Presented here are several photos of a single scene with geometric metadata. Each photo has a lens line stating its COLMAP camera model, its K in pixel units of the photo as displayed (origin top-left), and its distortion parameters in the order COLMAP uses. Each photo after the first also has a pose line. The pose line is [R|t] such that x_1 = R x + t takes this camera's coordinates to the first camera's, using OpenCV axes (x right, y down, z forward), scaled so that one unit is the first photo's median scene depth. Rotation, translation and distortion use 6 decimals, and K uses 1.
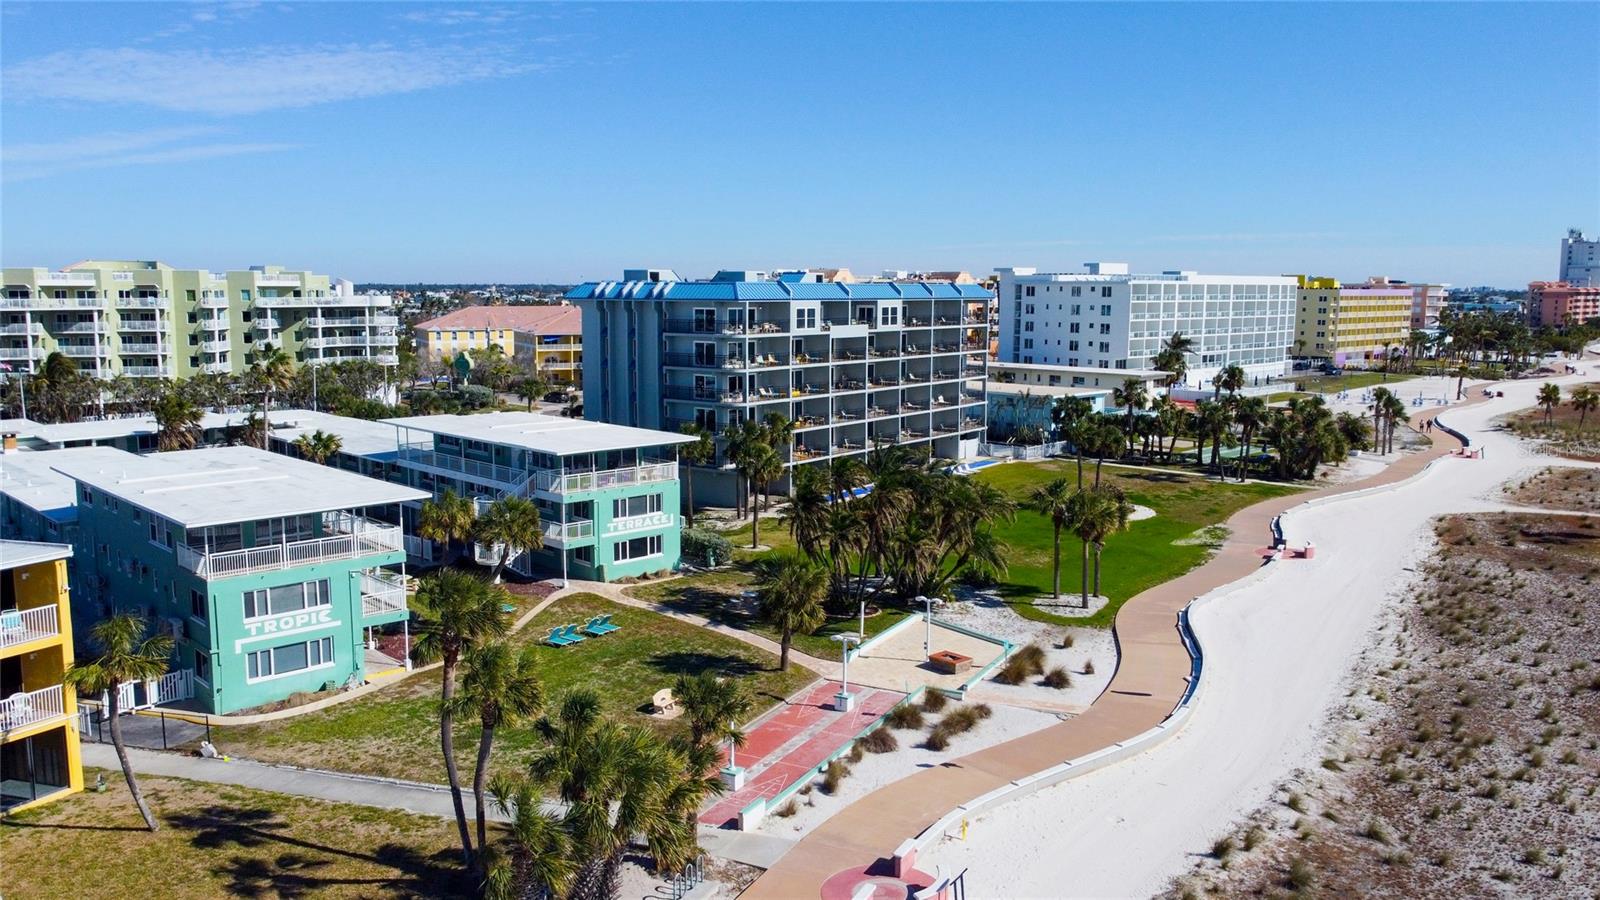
lens RADIAL K [[1246.5, 0, 785.4], [0, 1246.5, 439.7], [0, 0, 1]] dist [0.004513, -0.004356]
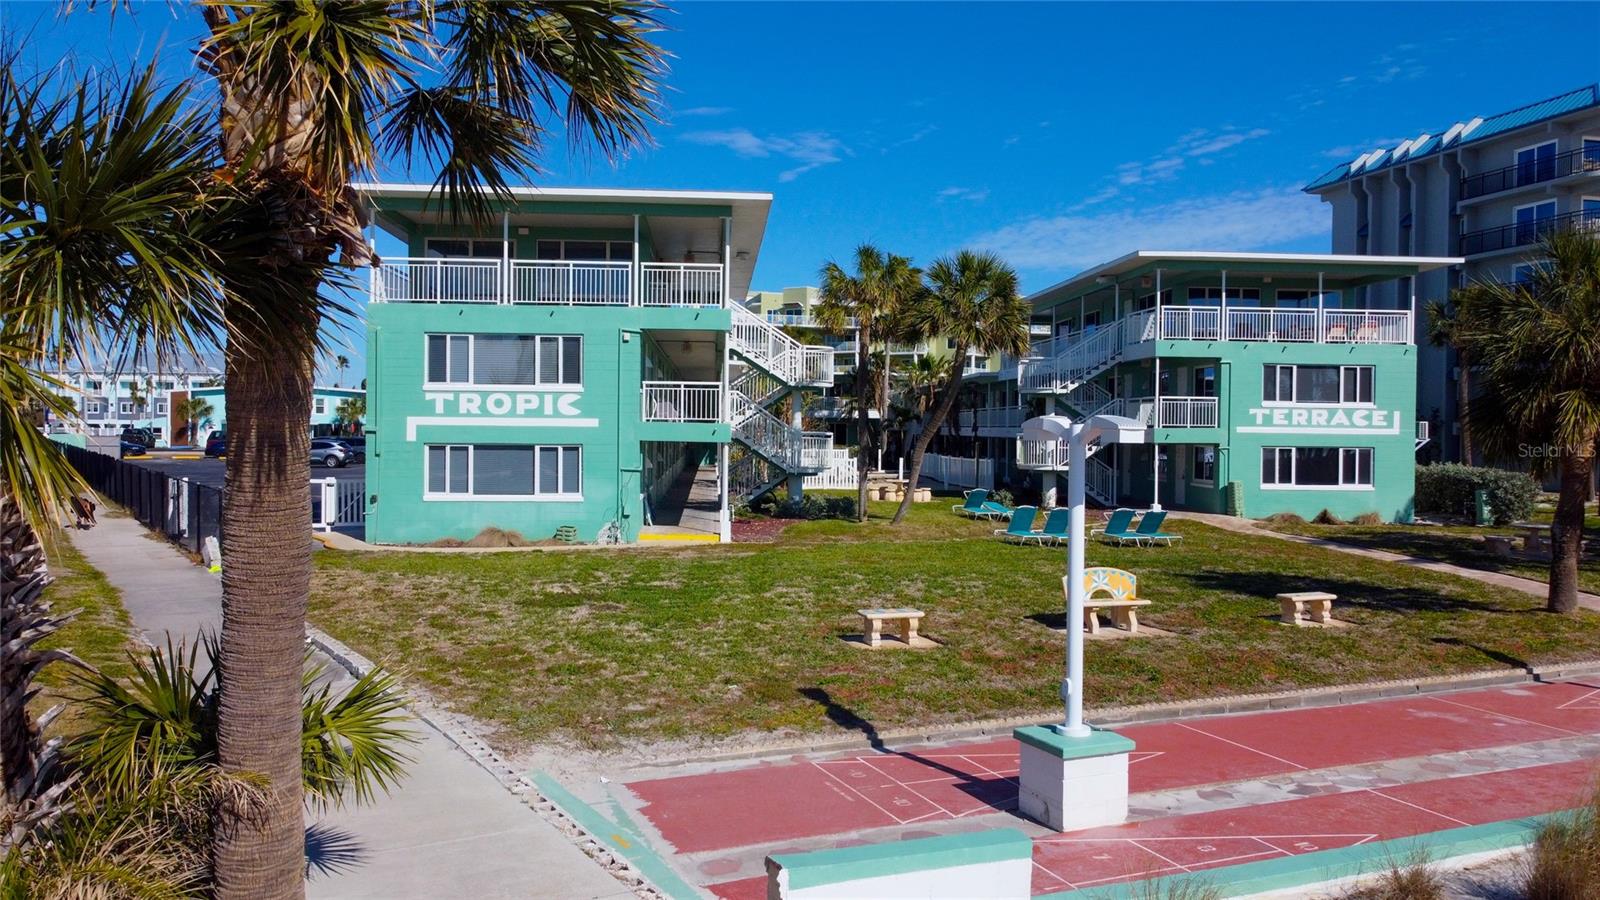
lens RADIAL K [[1246.5, 0, 767.2], [0, 1246.5, 427.5], [0, 0, 1]] dist [0.004513, -0.004356]
pose [[0.778615, 0.022631, -0.627094, 0.029461], [-0.092987, 0.992477, -0.079637, 0.132502], [0.620574, 0.120318, 0.774862, 0.447646]]
